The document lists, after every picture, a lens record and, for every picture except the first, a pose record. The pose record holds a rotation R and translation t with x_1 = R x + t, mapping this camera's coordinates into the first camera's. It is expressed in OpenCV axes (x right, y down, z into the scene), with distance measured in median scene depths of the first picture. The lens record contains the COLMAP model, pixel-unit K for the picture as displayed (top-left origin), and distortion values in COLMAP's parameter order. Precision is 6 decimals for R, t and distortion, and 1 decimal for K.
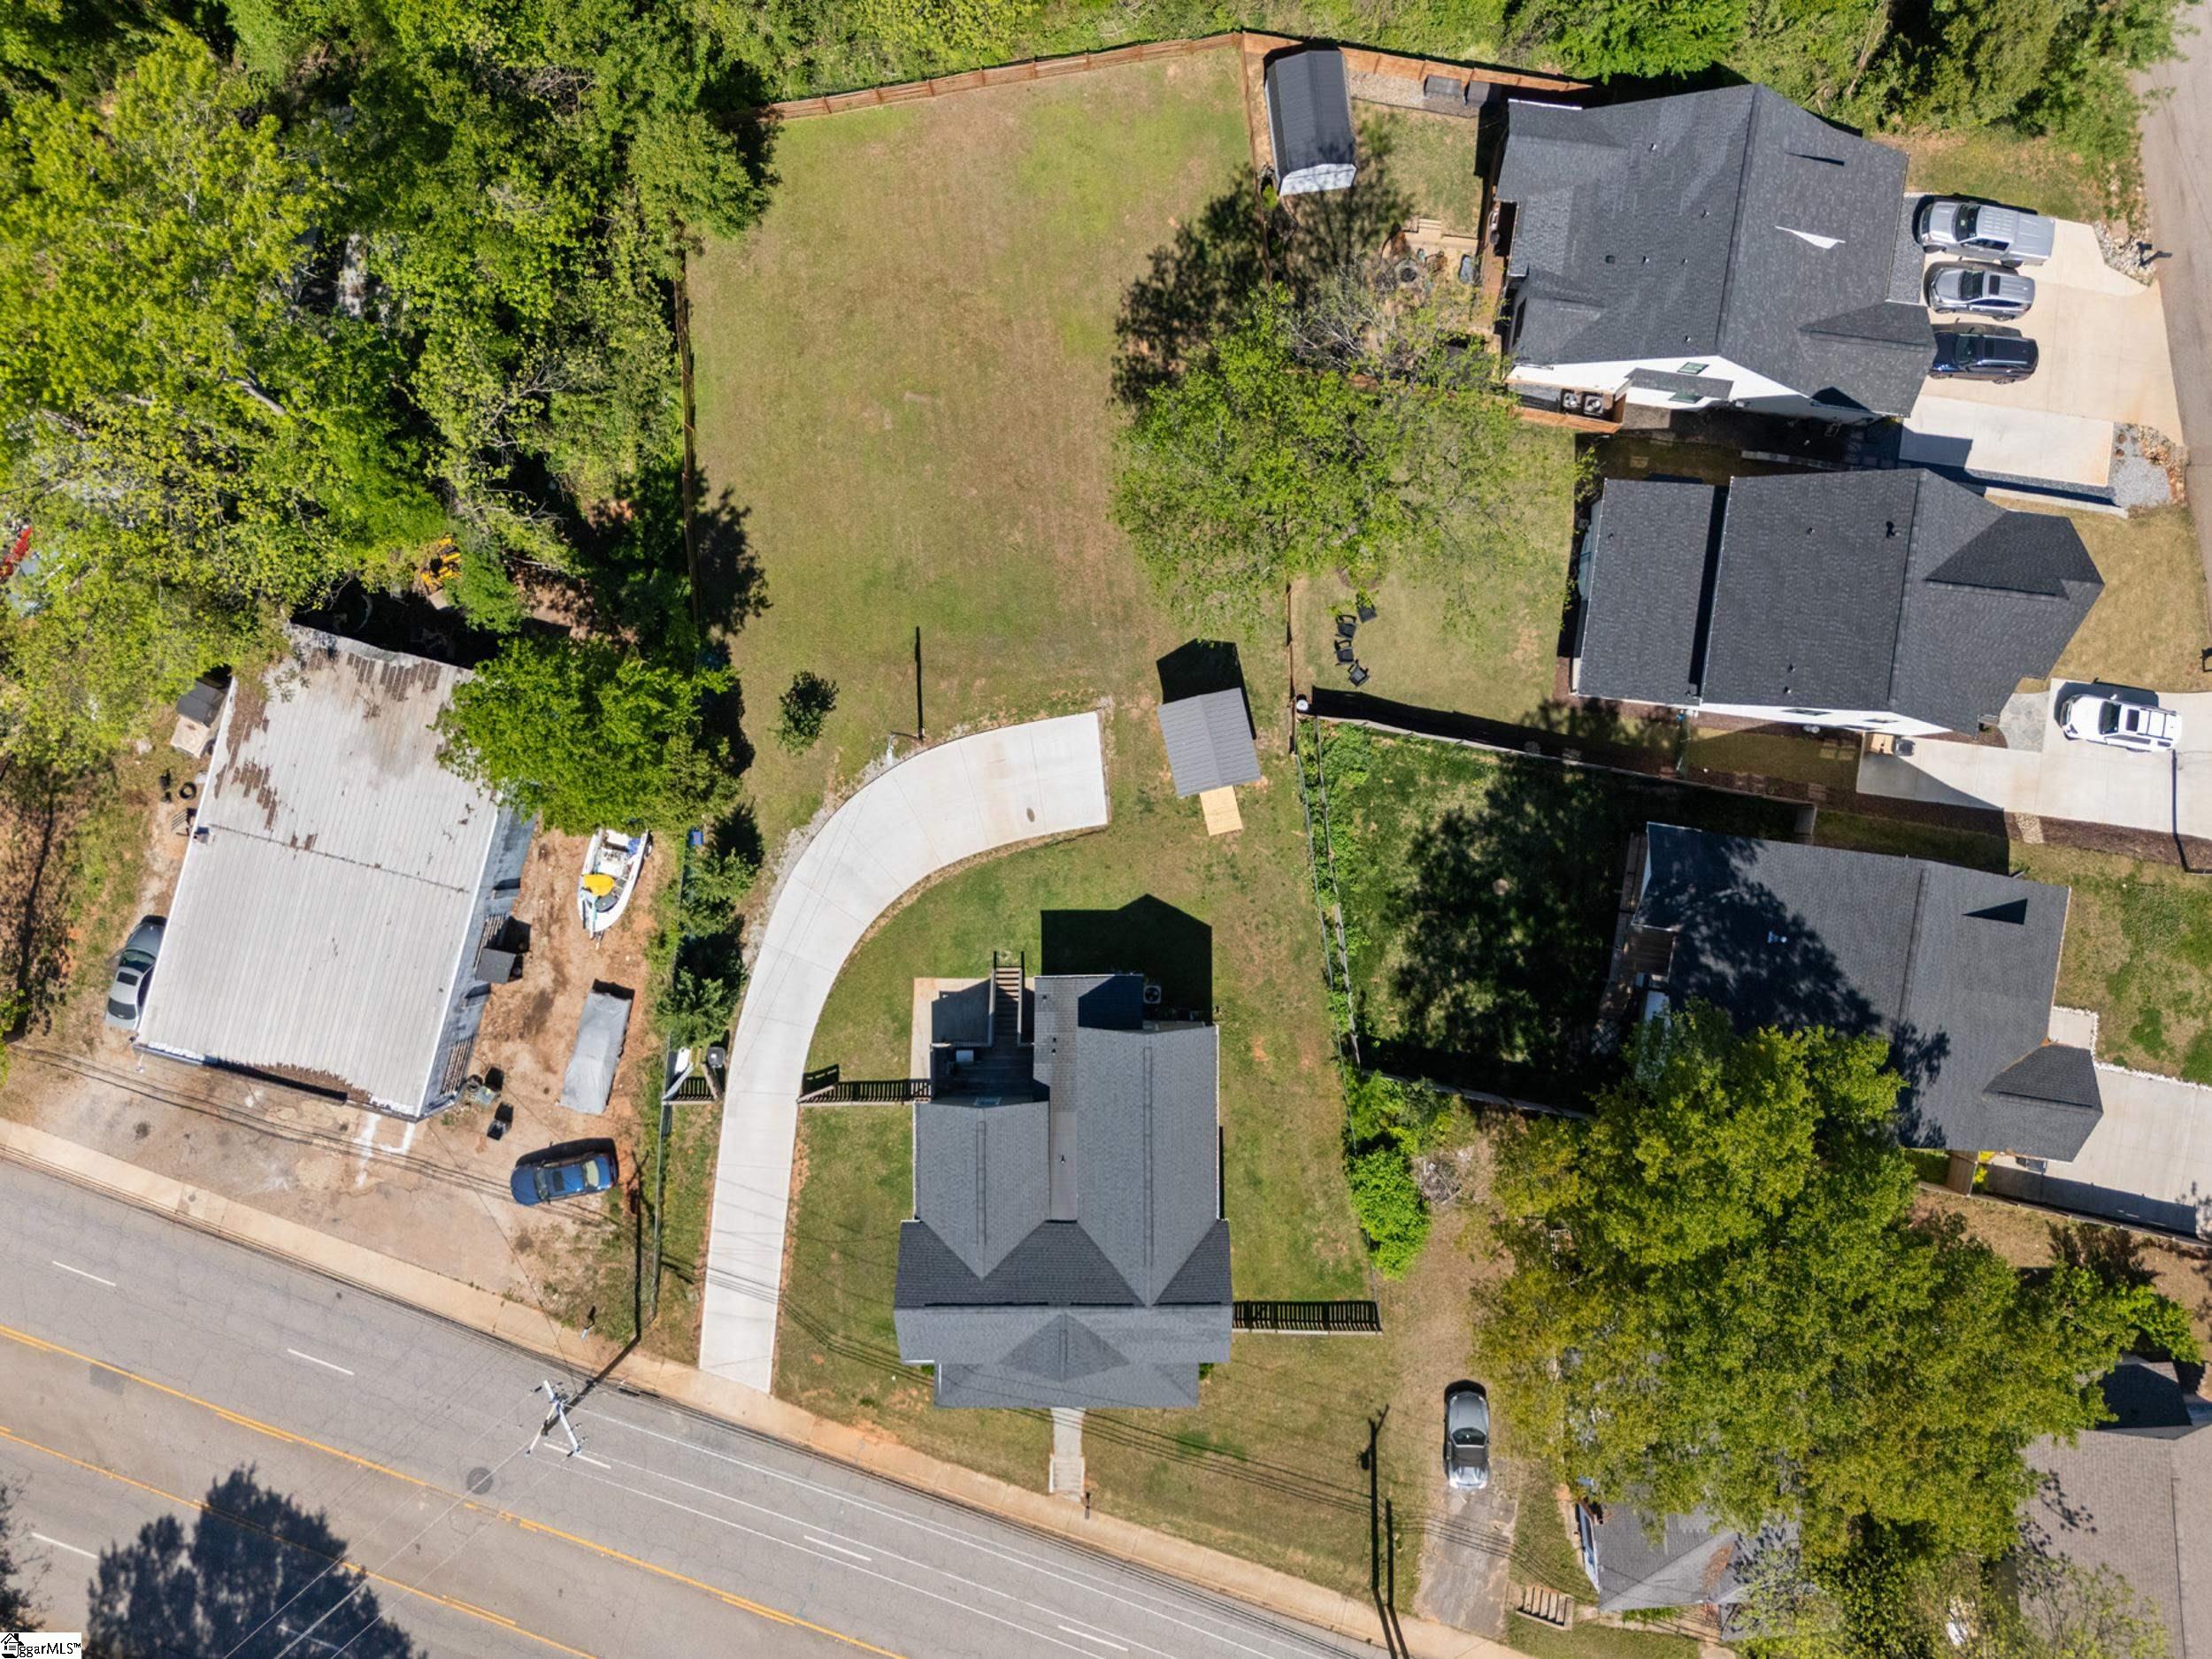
lens RADIAL K [[1640.1, 0, 1106.0], [0, 1640.1, 829.5], [0, 0, 1]] dist [0.057450, -0.042196]
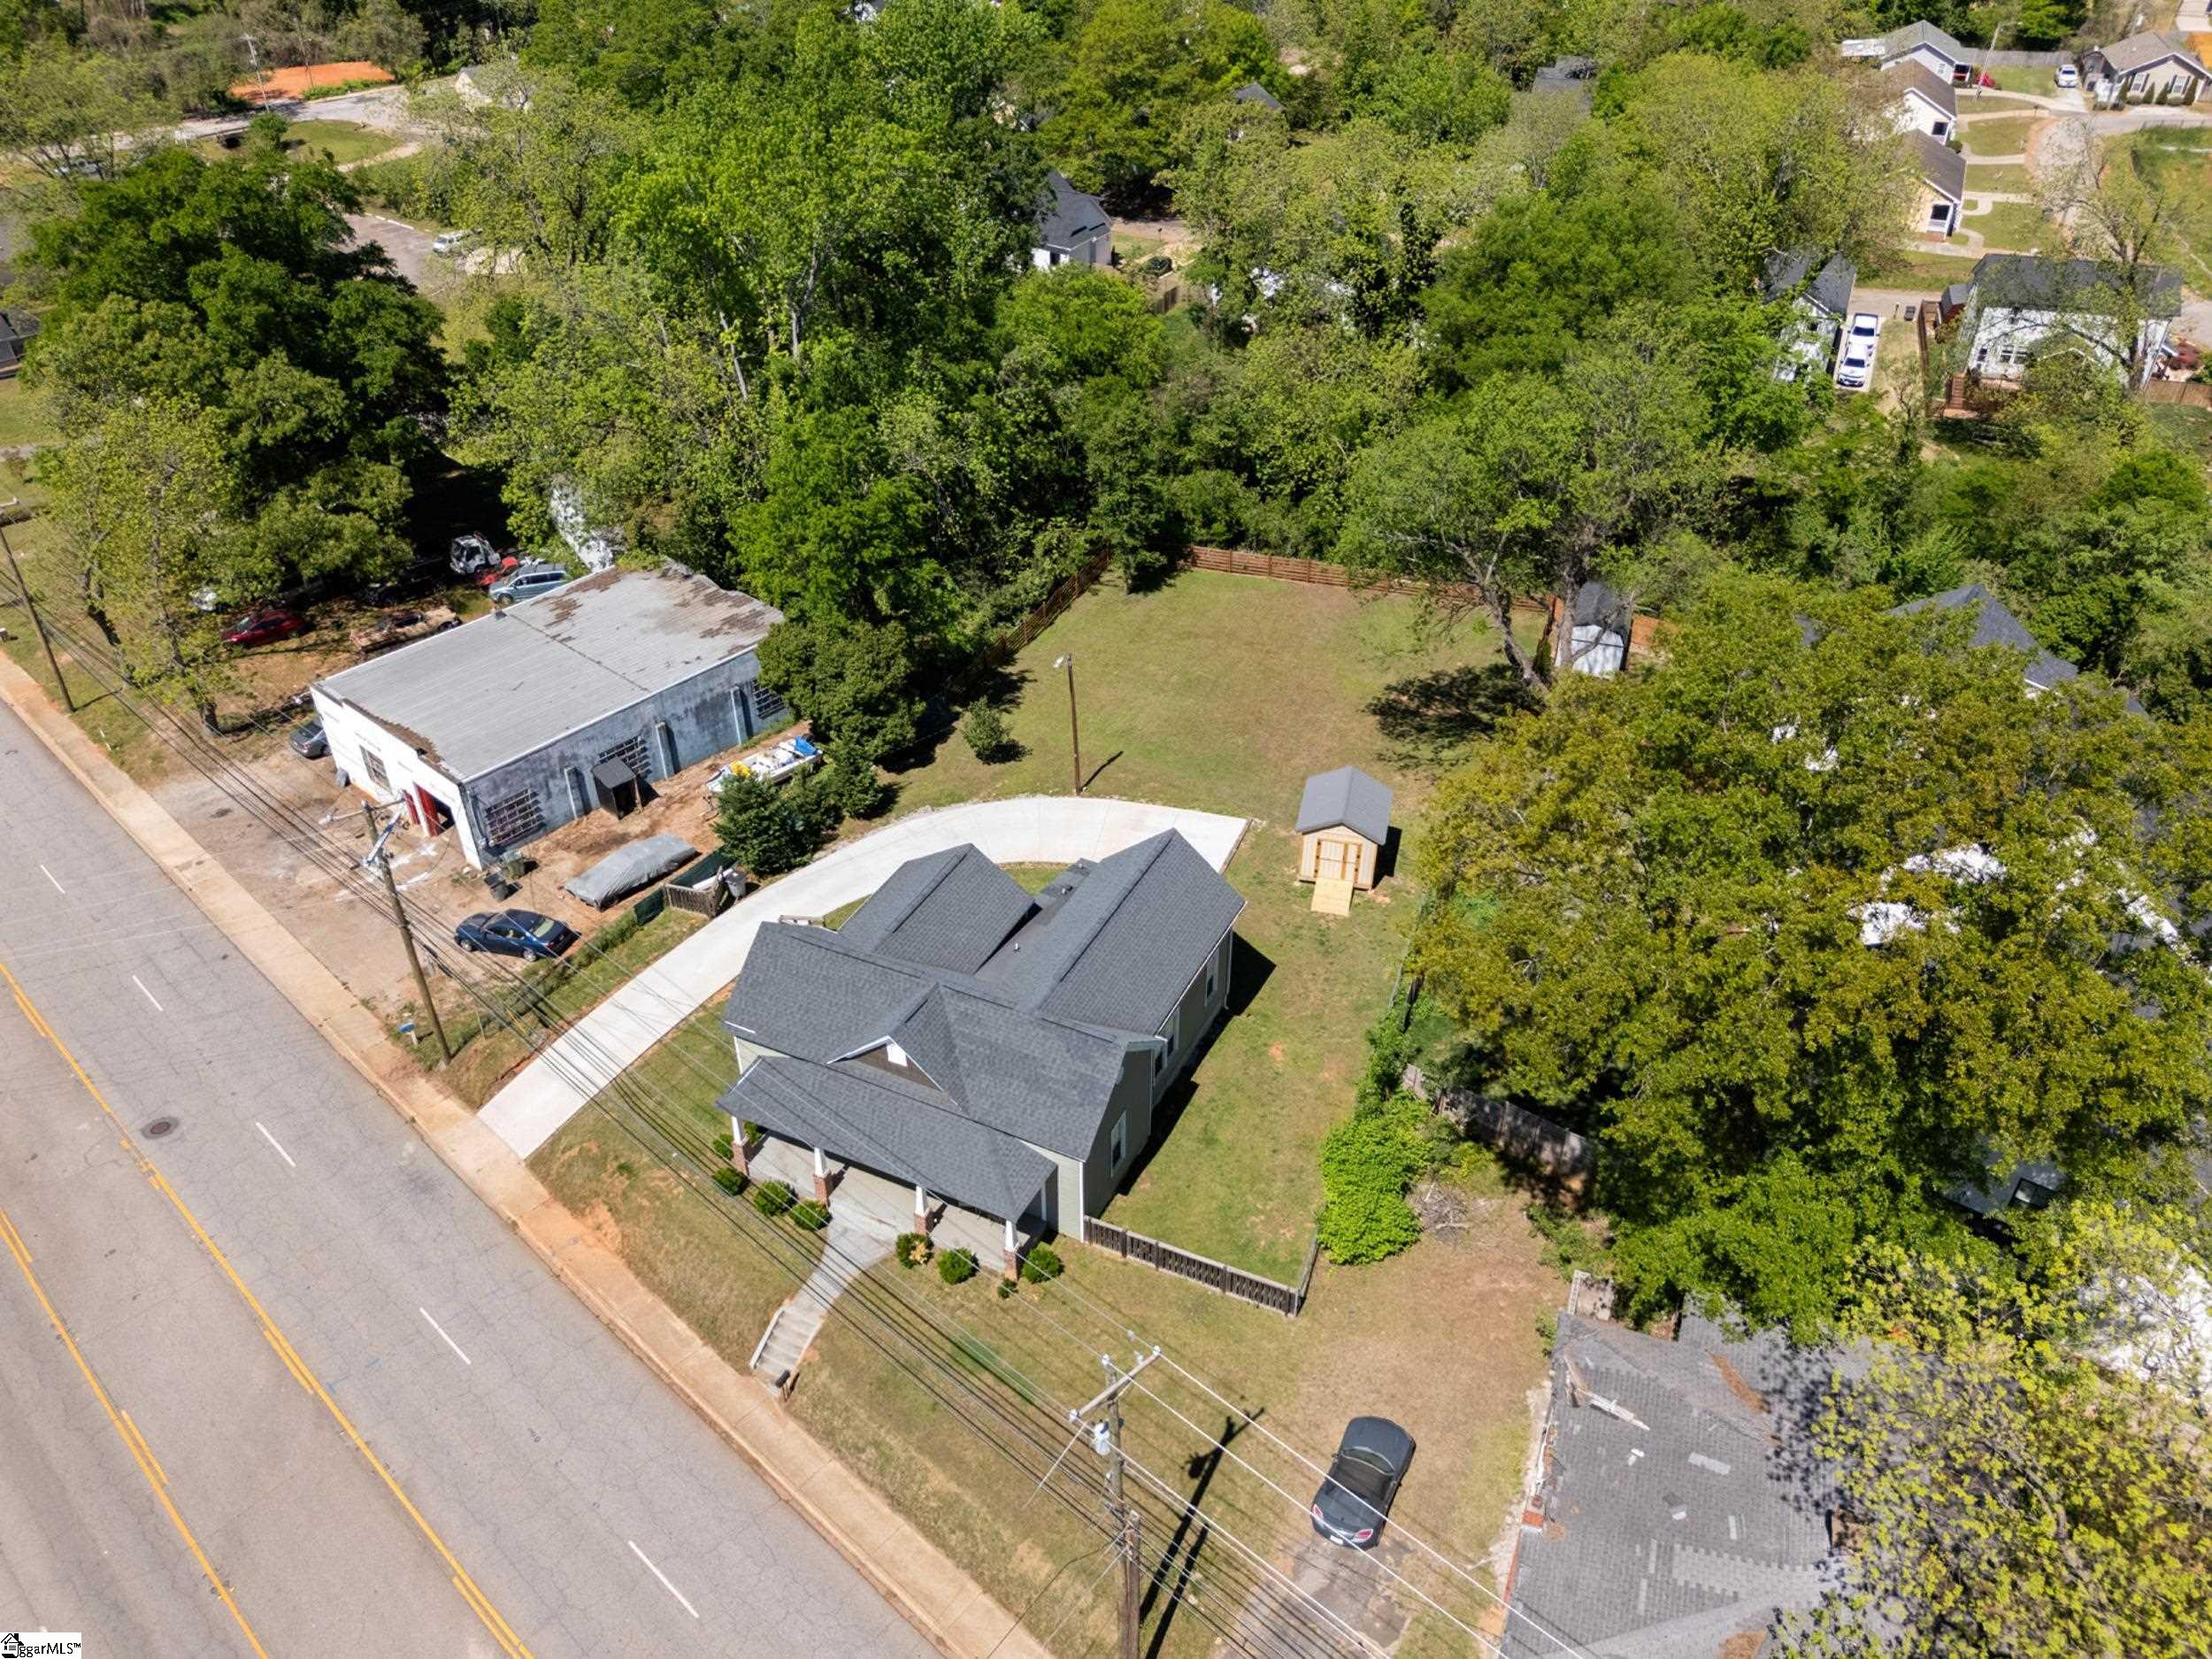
lens RADIAL K [[1640.1, 0, 1106.0], [0, 1640.1, 829.5], [0, 0, 1]] dist [0.057450, -0.042196]
pose [[0.896168, 0.268220, -0.353469, 0.273226], [-0.443585, 0.522325, -0.728292, 0.703860], [-0.010717, 0.809466, 0.587069, 0.417688]]
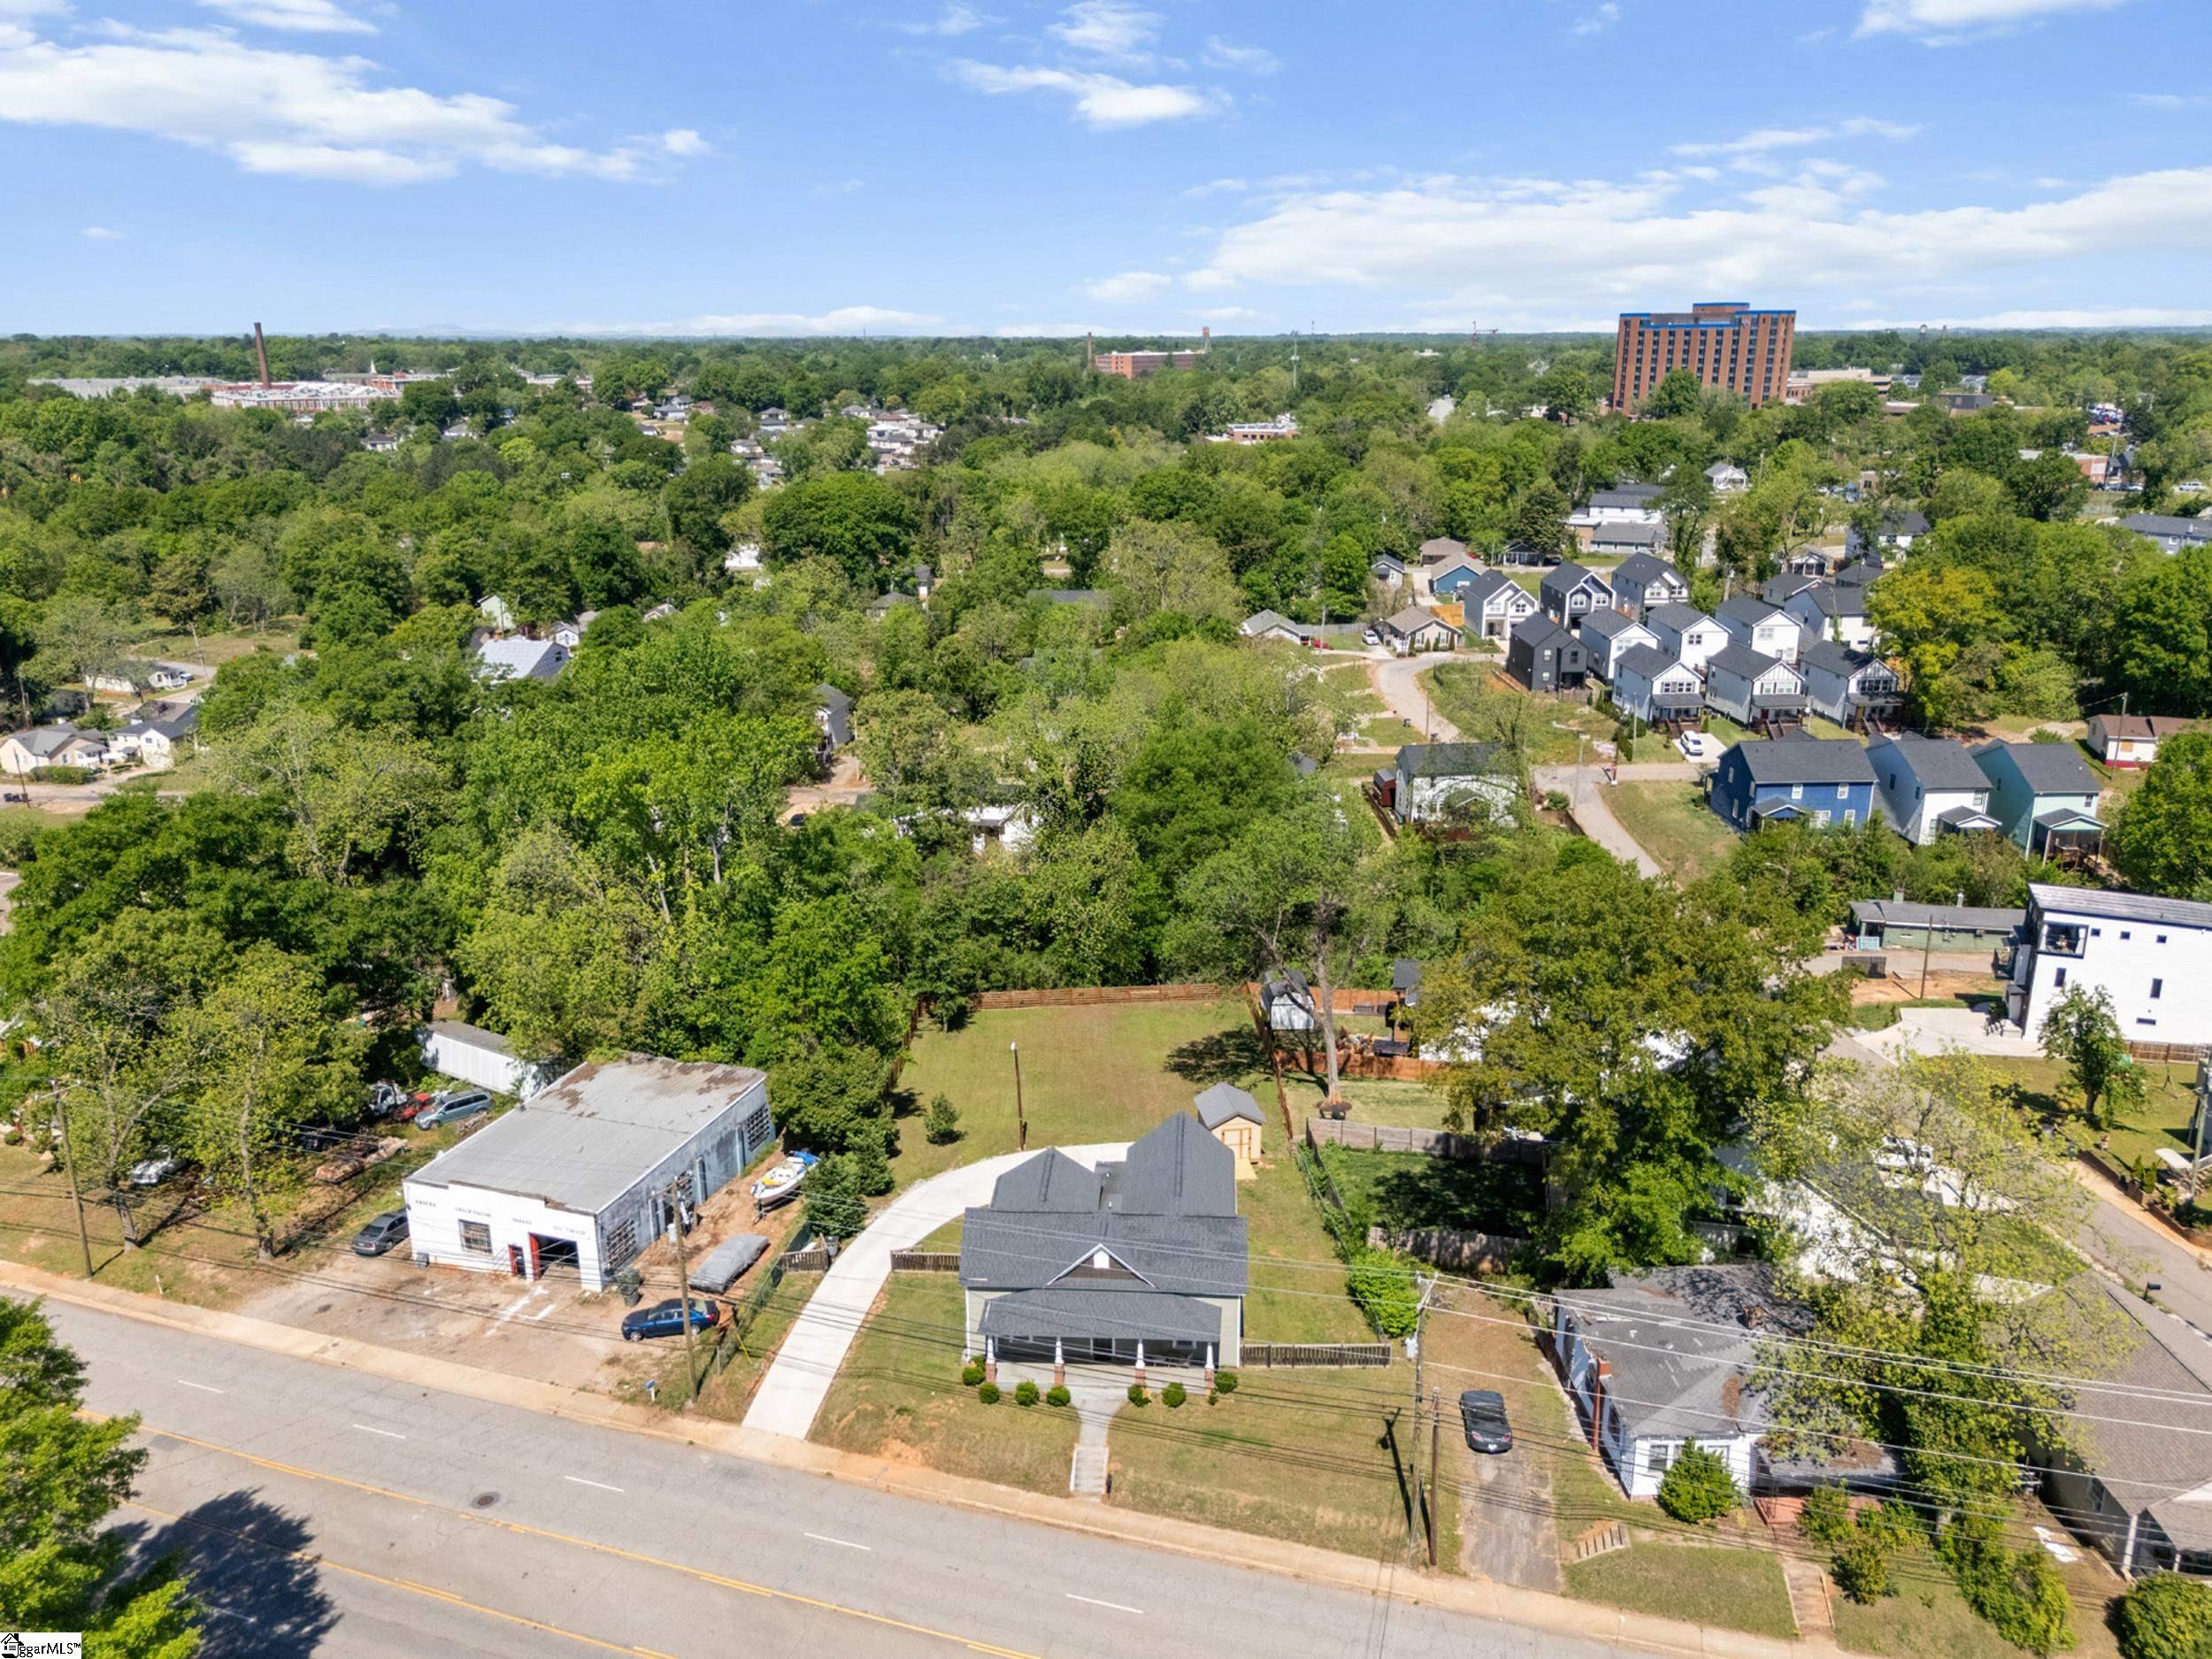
lens RADIAL K [[1640.1, 0, 1106.0], [0, 1640.1, 829.5], [0, 0, 1]] dist [0.057450, -0.042196]
pose [[0.997701, 0.027715, -0.061851, 0.035787], [-0.067191, 0.284738, -0.956248, 1.200439], [-0.008891, 0.958205, 0.285946, 0.344918]]
